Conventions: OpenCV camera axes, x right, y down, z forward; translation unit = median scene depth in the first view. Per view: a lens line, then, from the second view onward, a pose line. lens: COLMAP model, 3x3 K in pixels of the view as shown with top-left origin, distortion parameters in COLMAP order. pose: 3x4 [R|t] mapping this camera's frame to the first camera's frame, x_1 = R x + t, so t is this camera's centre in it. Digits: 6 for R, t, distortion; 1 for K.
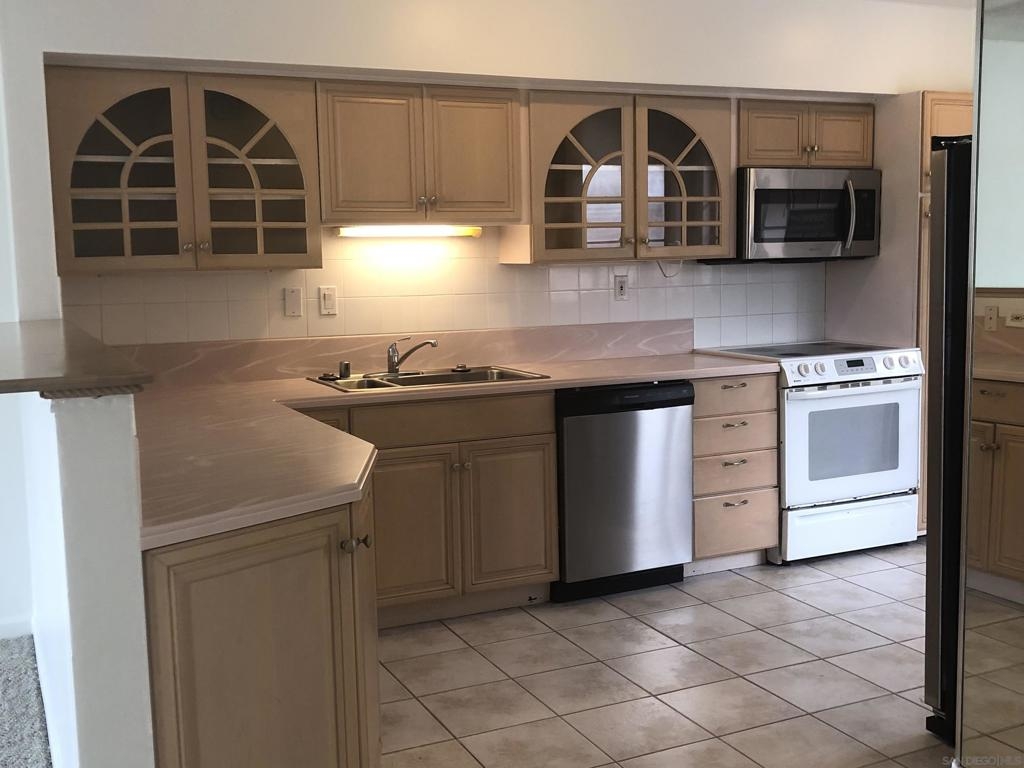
lens RADIAL K [[1111.0, 0, 507.5], [0, 1111.0, 352.3], [0, 0, 1]] dist [0.081378, -0.250848]
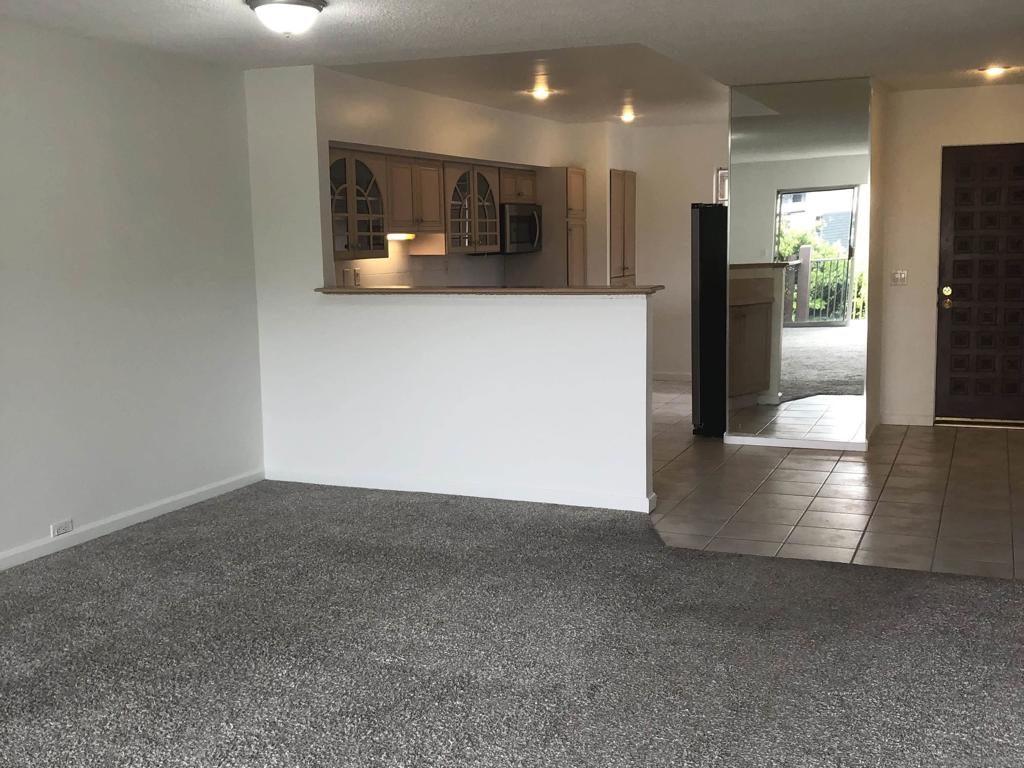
lens RADIAL K [[1111.0, 0, 507.5], [0, 1111.0, 352.3], [0, 0, 1]] dist [0.081378, -0.250848]
pose [[0.753578, -0.068257, 0.653805, -1.246147], [0.074555, 0.997052, 0.018160, 0.060751], [-0.653117, 0.035059, 0.756445, -0.500913]]
